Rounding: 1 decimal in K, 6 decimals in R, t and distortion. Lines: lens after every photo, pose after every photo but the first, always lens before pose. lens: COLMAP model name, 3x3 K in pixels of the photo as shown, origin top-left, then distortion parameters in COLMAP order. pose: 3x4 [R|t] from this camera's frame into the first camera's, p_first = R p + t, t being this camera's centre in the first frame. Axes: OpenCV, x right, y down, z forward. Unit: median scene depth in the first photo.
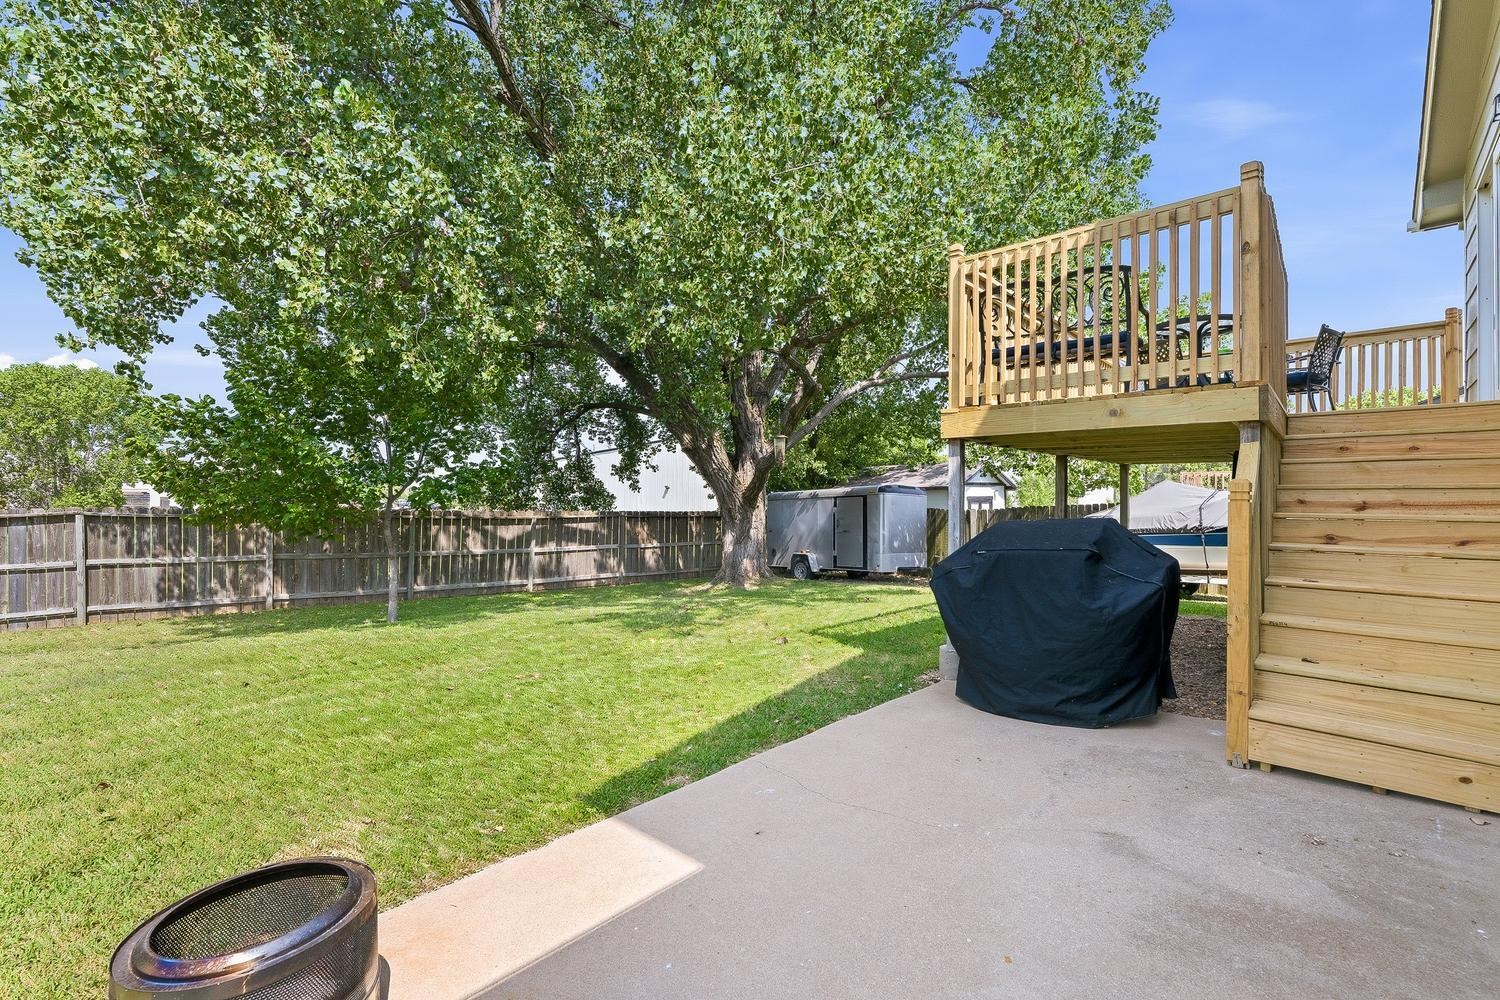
lens RADIAL K [[655.5, 0, 759.5], [0, 655.5, 502.9], [0, 0, 1]] dist [0.004731, 0.000361]
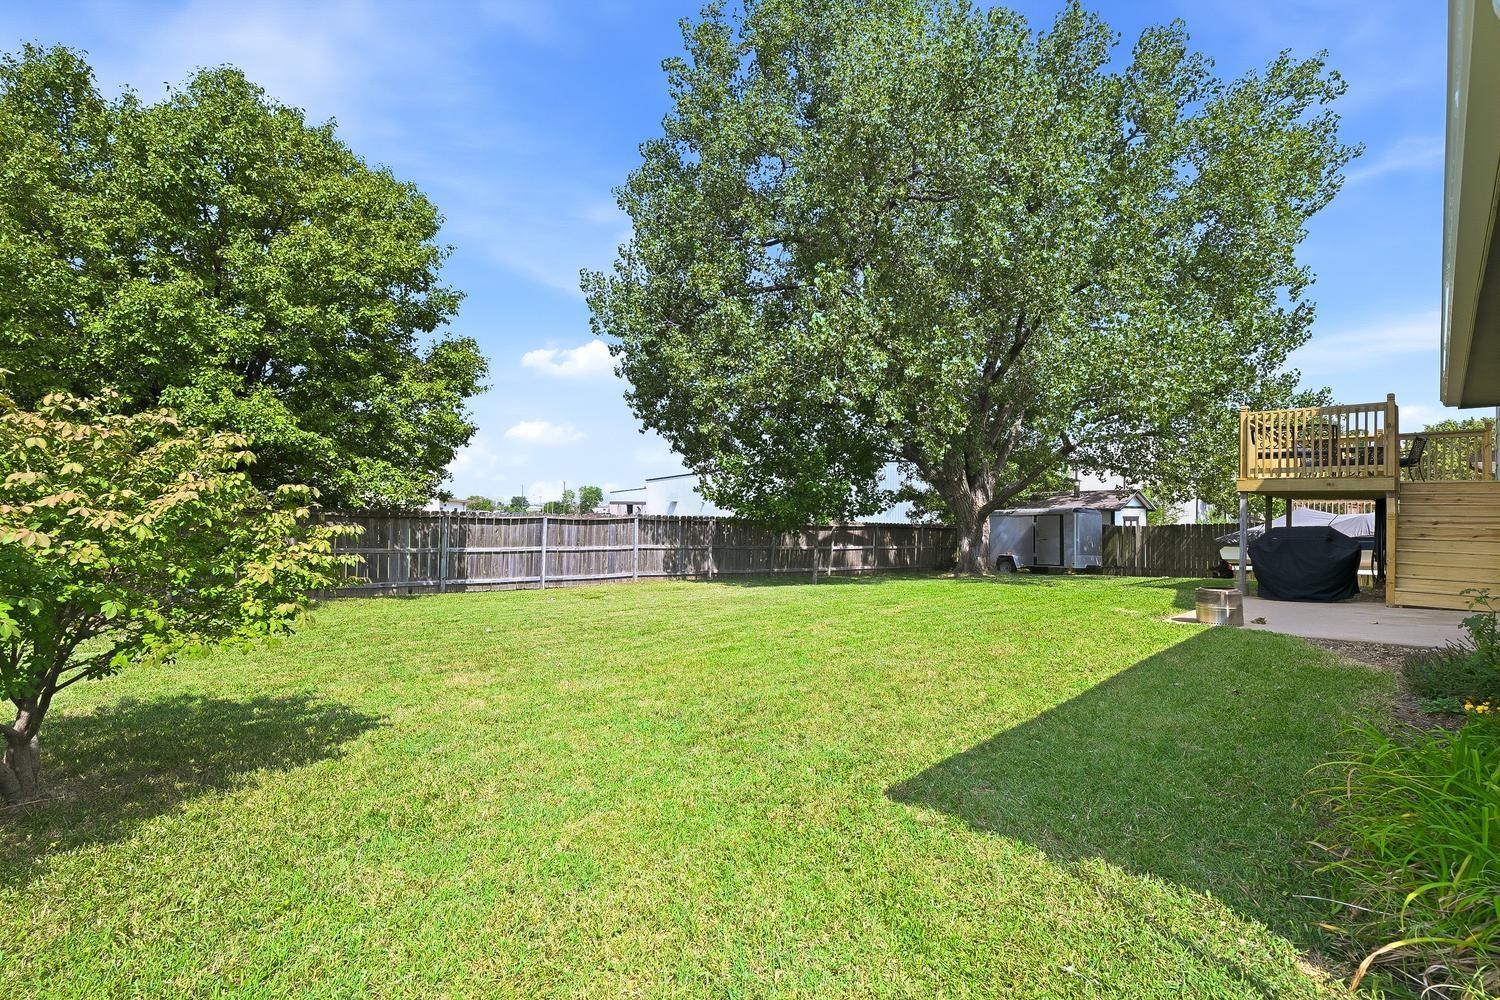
lens RADIAL K [[655.5, 0, 740.3], [0, 655.5, 506.9], [0, 0, 1]] dist [0.004731, 0.000361]
pose [[0.996996, 0.014899, -0.076002, -0.449418], [-0.016228, 0.999725, -0.016908, 0.008681], [0.075729, 0.018091, 0.996964, -0.498853]]
